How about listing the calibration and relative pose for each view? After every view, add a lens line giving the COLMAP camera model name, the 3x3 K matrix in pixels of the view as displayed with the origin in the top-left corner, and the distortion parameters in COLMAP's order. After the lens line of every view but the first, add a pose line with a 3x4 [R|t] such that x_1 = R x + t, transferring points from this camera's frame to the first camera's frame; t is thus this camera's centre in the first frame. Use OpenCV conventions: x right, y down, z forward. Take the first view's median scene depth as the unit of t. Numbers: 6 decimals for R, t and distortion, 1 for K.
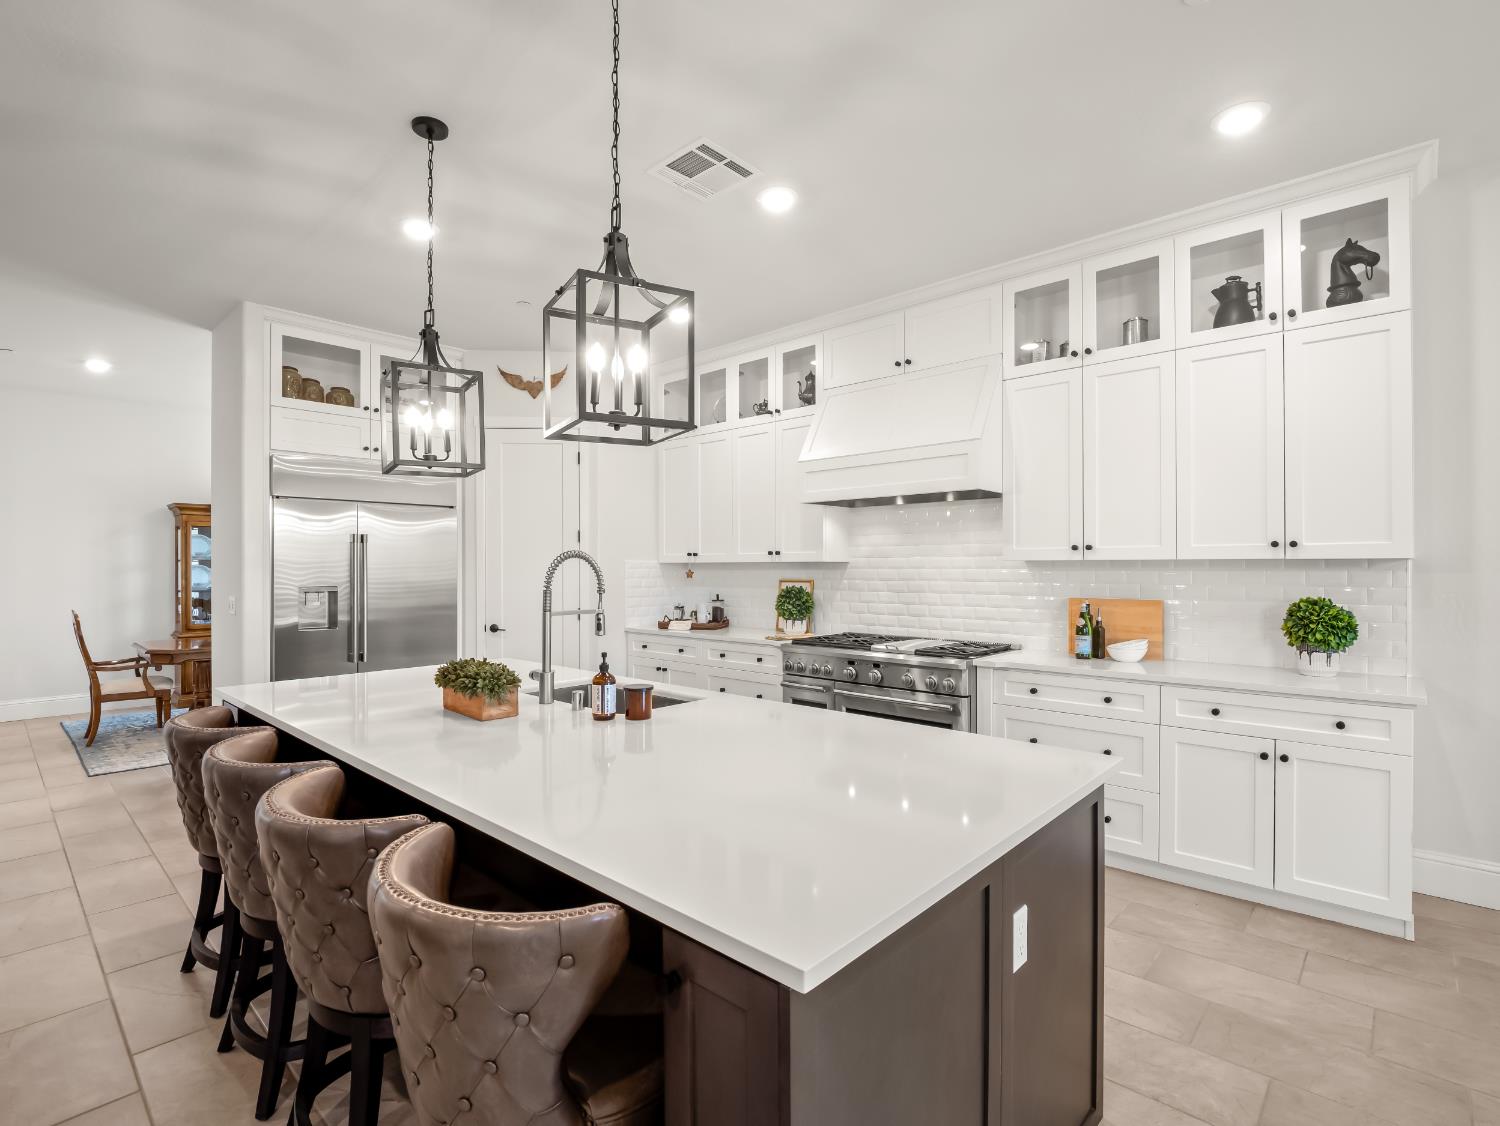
lens RADIAL K [[720.0, 0, 746.7], [0, 720.0, 564.2], [0, 0, 1]] dist [-0.018328, -0.000038]
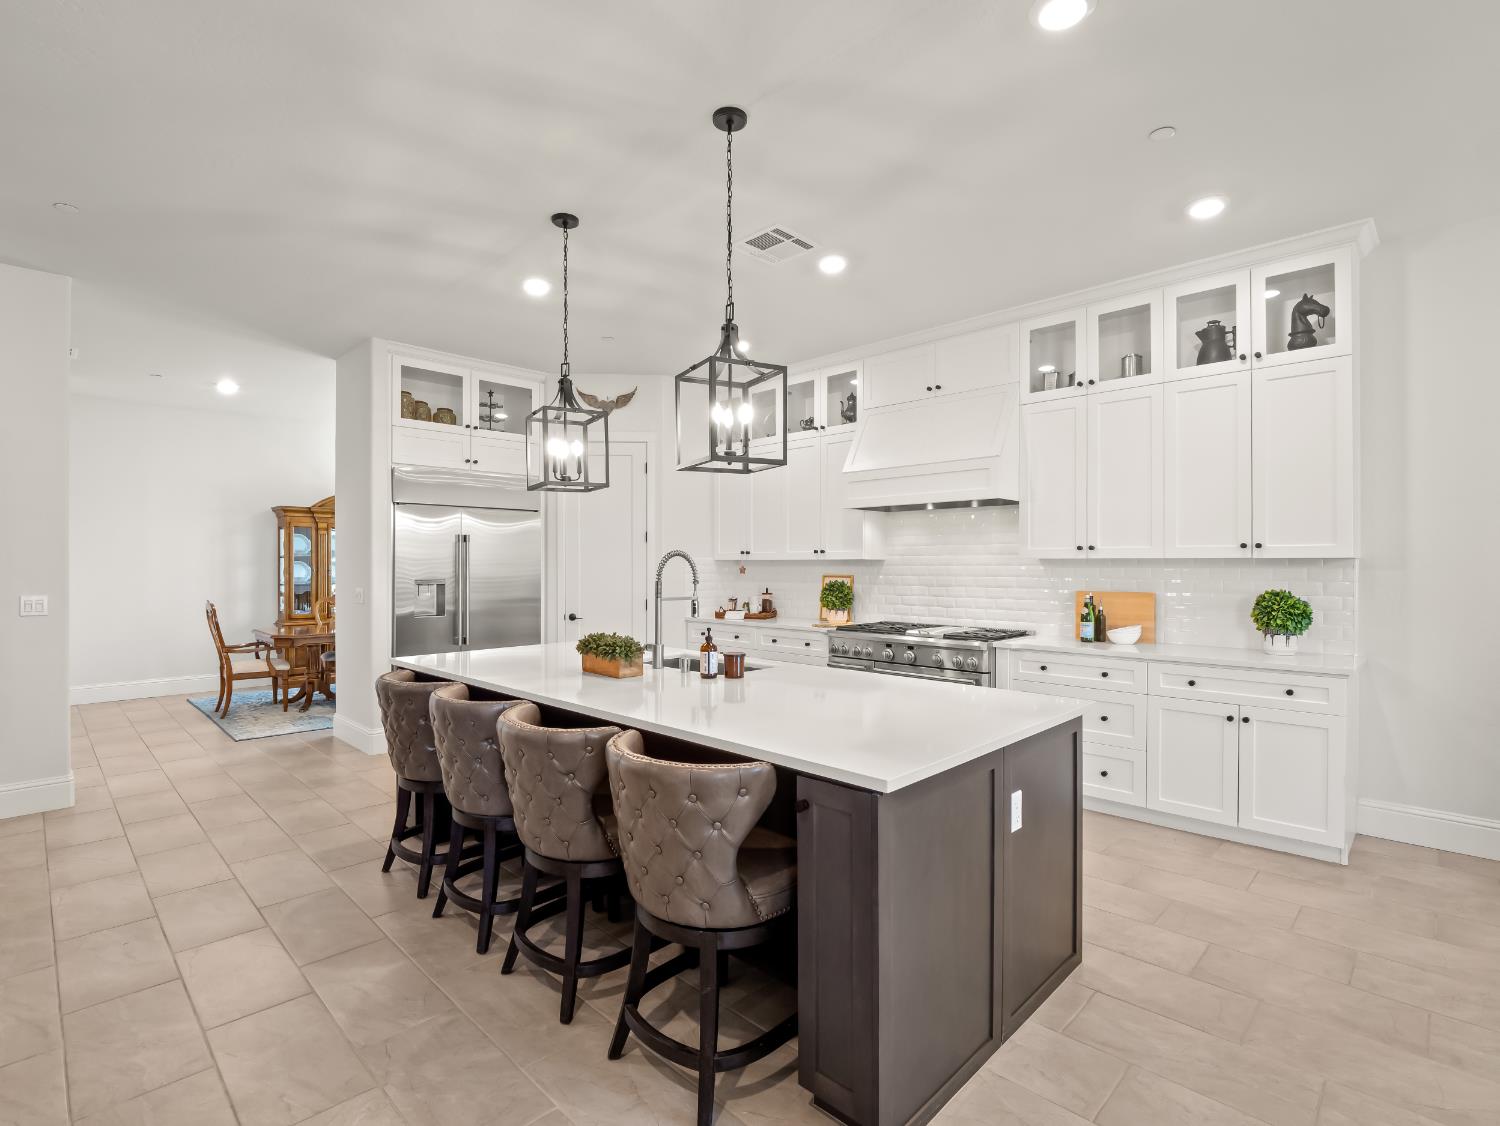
lens RADIAL K [[719.7, 0, 750.0], [0, 719.7, 563.0], [0, 0, 1]] dist [-0.019451, -0.001150]
pose [[0.999525, 0.002151, -0.030744, -0.051732], [-0.002083, 0.999995, 0.002235, 0.000235], [0.030749, -0.002170, 0.999525, -0.204371]]
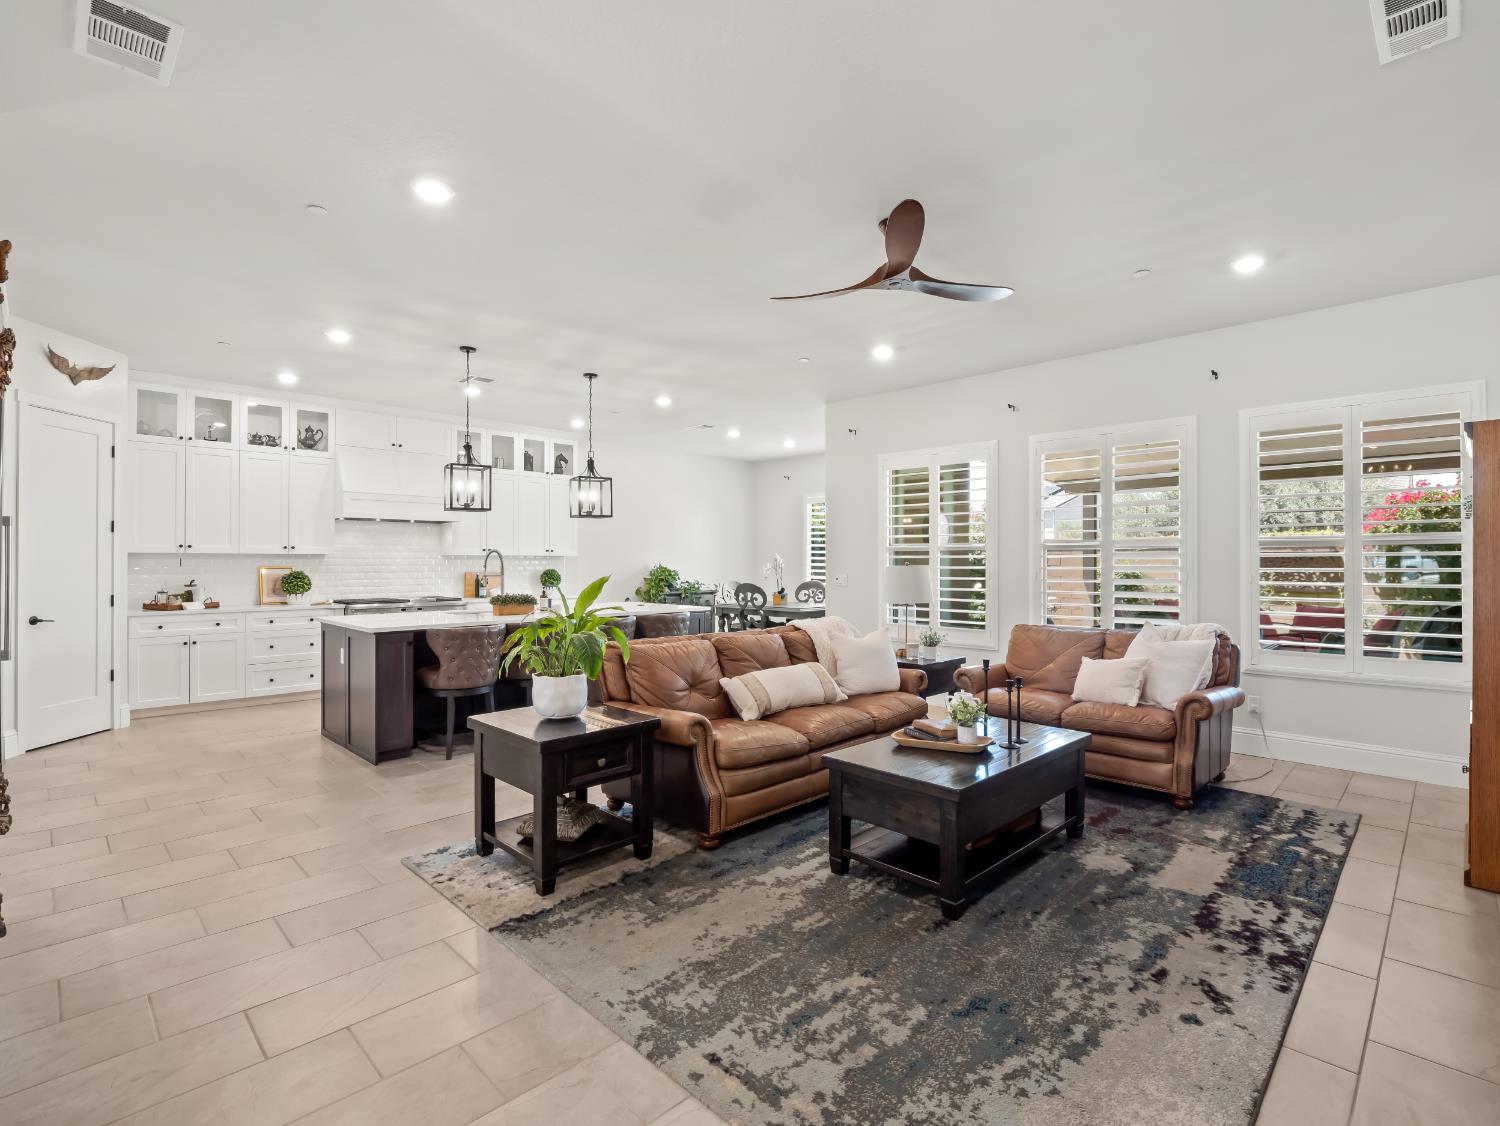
lens RADIAL K [[719.7, 0, 750.0], [0, 719.7, 563.0], [0, 0, 1]] dist [-0.019451, -0.001150]
pose [[0.030498, 0.000882, 0.999534, -1.894648], [-0.004116, 0.999991, -0.000756, 0.016893], [-0.999526, -0.004091, 0.030501, 0.063177]]
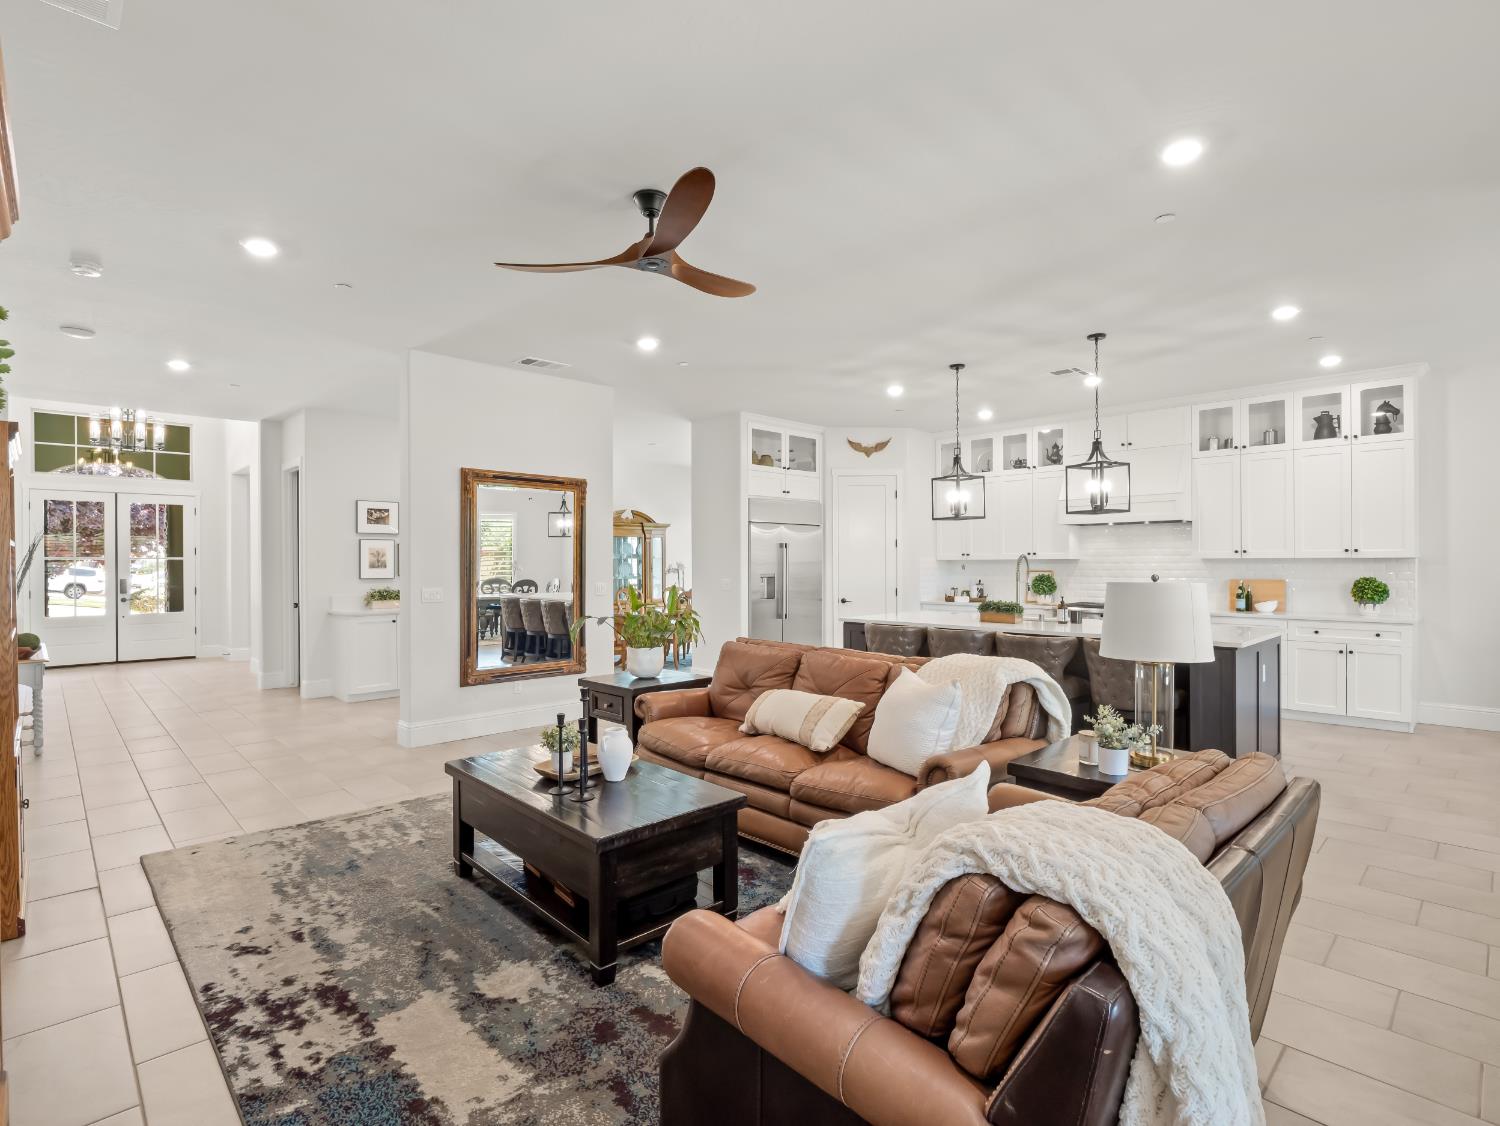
lens RADIAL K [[749.8, 0, 746.0], [0, 749.8, 562.0], [0, 0, 1]] dist [-0.012087, -0.000264]
pose [[0.998506, -0.001742, -0.054608, -0.730811], [0.001845, 0.999997, 0.001832, -0.002172], [0.054604, -0.001930, 0.998506, -1.037759]]
